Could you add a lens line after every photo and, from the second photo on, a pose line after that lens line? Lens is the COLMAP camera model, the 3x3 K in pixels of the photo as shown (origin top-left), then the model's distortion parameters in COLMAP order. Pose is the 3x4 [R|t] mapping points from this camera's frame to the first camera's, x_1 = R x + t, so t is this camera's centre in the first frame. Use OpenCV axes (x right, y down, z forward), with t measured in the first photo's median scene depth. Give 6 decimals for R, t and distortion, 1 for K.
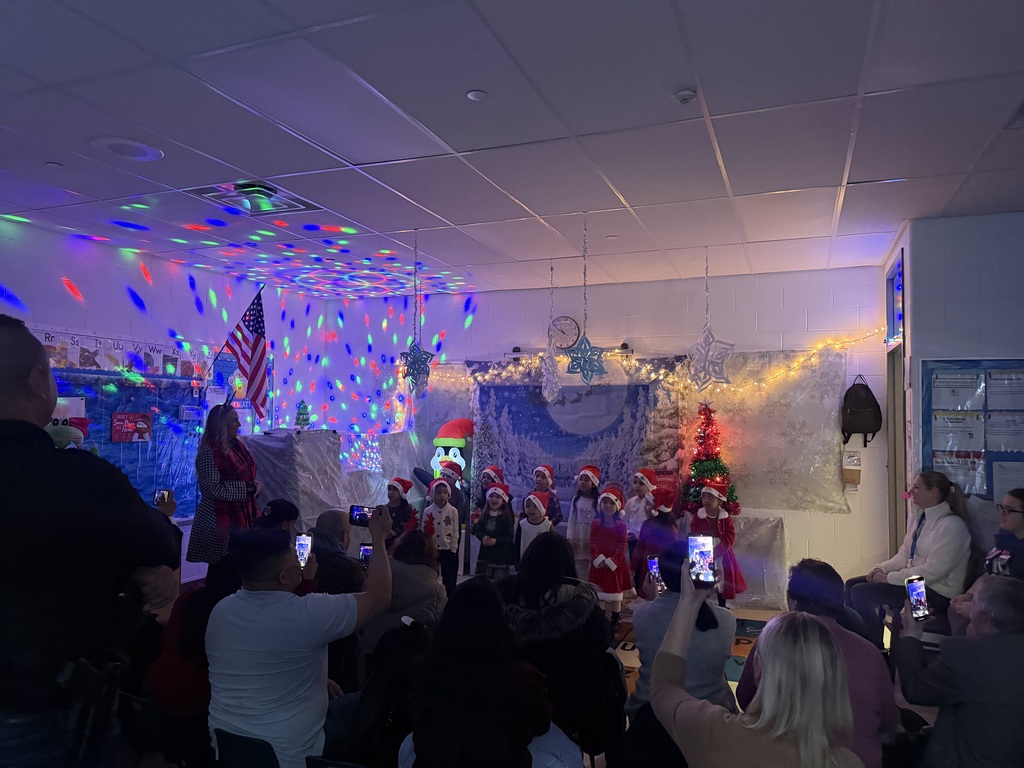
lens RADIAL K [[718.9, 0, 512.0], [0, 718.9, 384.0], [0, 0, 1]] dist [0.056222, -0.073141]
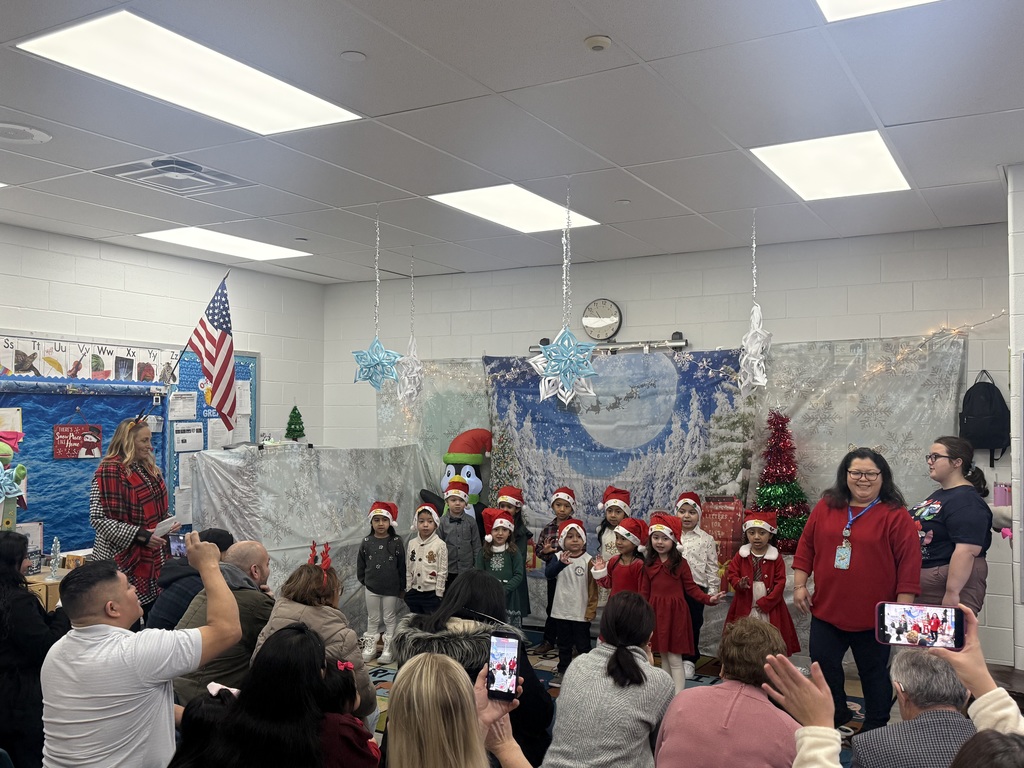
lens RADIAL K [[938.2, 0, 512.0], [0, 938.2, 384.0], [0, 0, 1]] dist [0.052364, -0.016004]
pose [[0.988206, -0.009422, -0.152842, 0.144290], [0.010516, 0.999925, 0.006351, -0.009449], [0.152771, -0.007884, 0.988230, -0.033083]]
